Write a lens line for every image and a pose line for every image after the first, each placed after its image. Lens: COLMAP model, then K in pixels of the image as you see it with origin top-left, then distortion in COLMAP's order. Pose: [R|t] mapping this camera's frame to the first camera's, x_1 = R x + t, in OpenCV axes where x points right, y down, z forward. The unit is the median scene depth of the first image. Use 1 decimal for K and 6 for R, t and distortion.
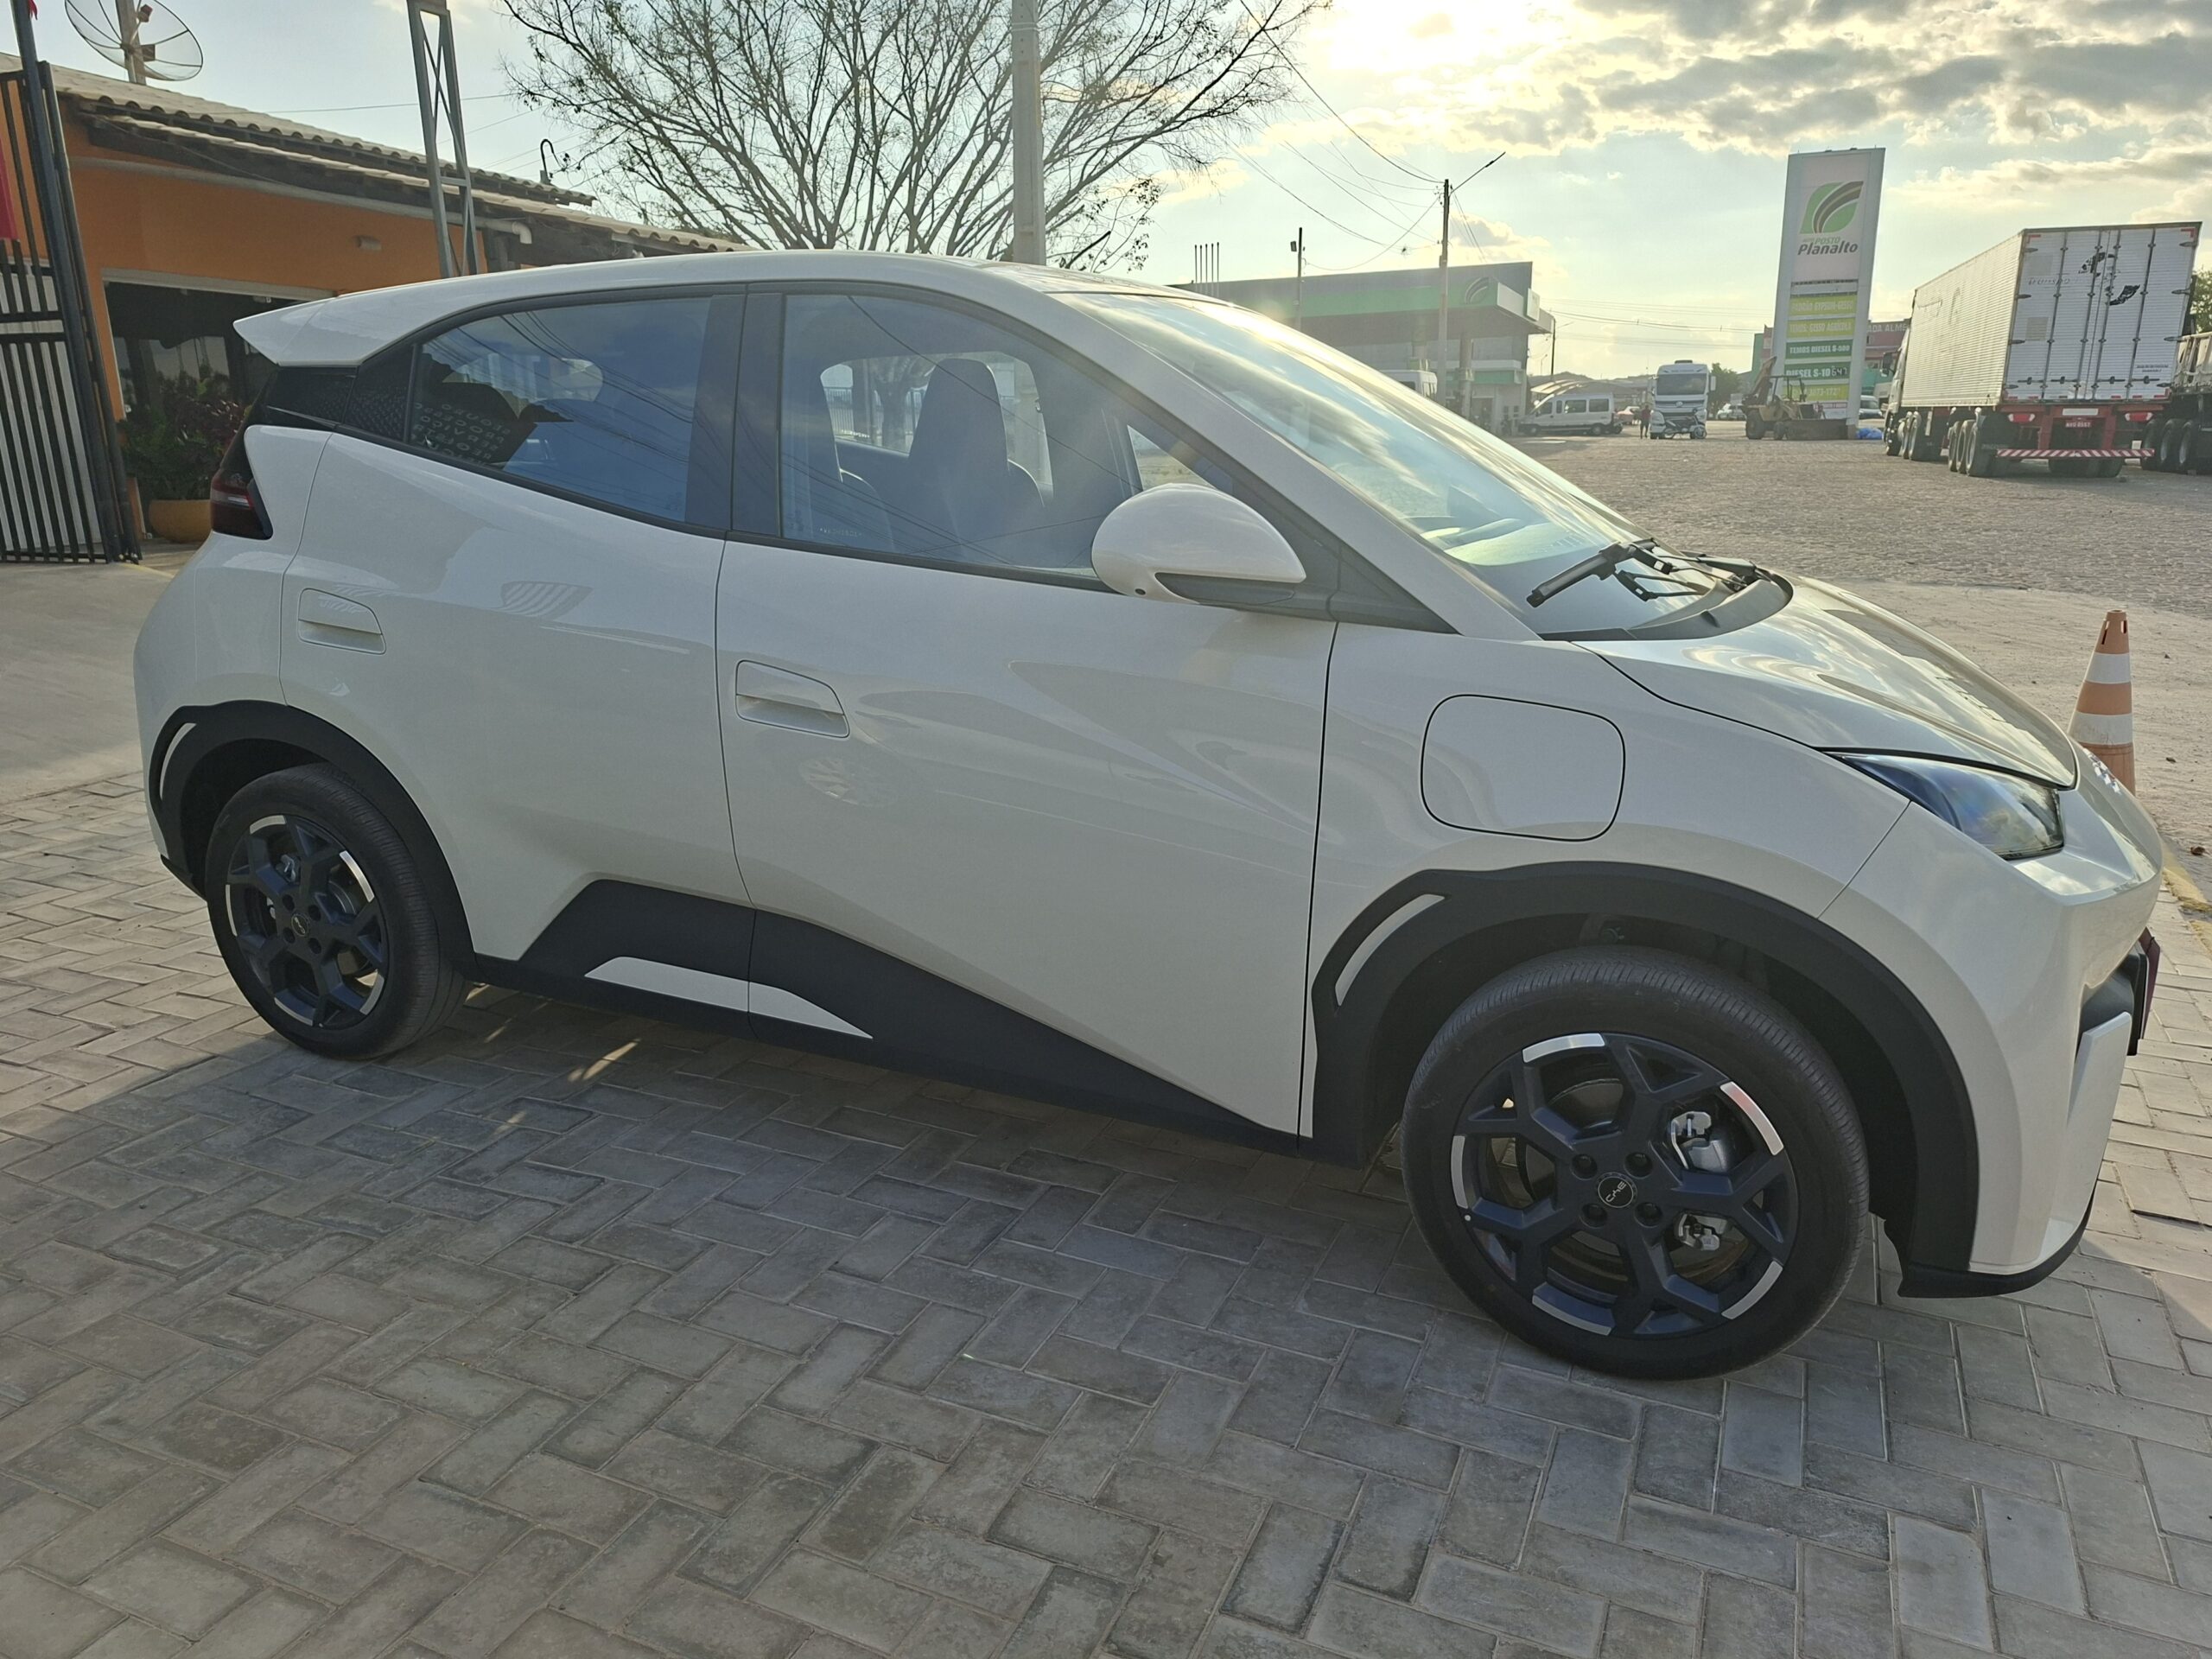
lens RADIAL K [[1543.0, 0, 1123.0], [0, 1543.0, 831.7], [0, 0, 1]] dist [0.066500, -0.072360]
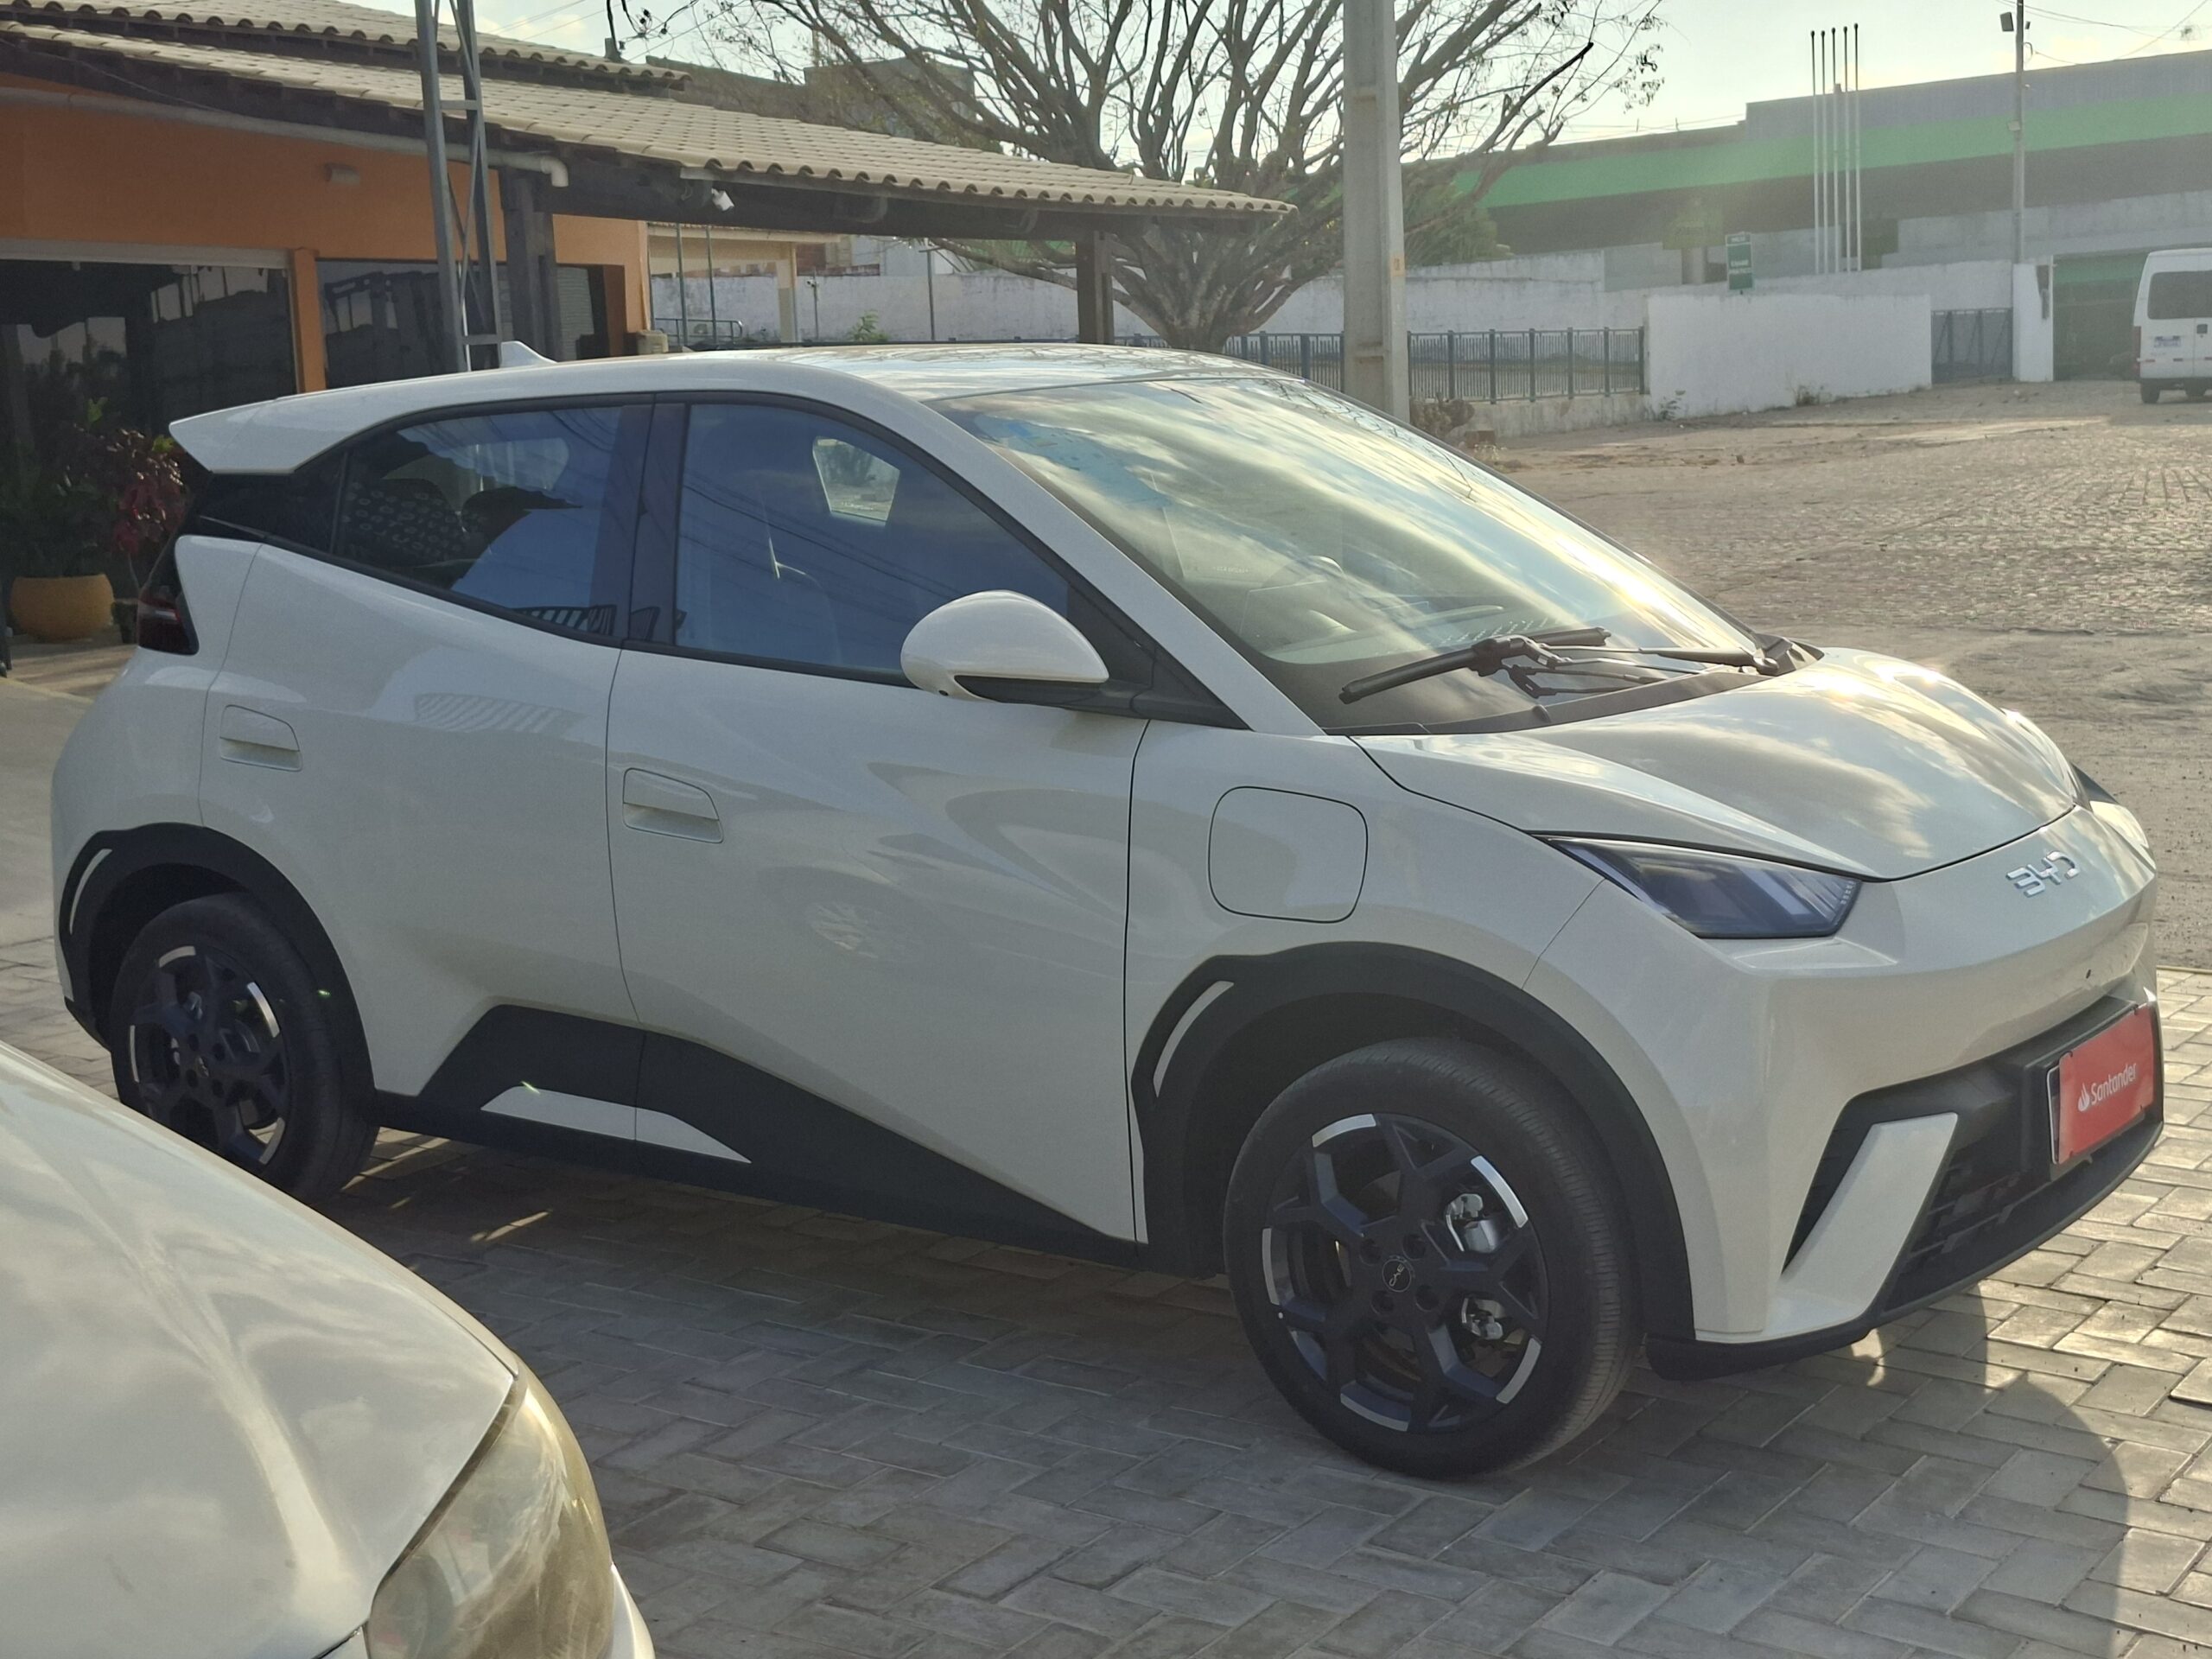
lens RADIAL K [[3090.1, 0, 1090.6], [0, 3090.1, 814.7], [0, 0, 1]] dist [0.110637, 0.000000]
pose [[0.978635, -0.008103, -0.205446, 0.475306], [-0.015443, 0.993504, -0.112745, 0.145009], [0.205025, 0.113508, 0.972153, -0.910349]]
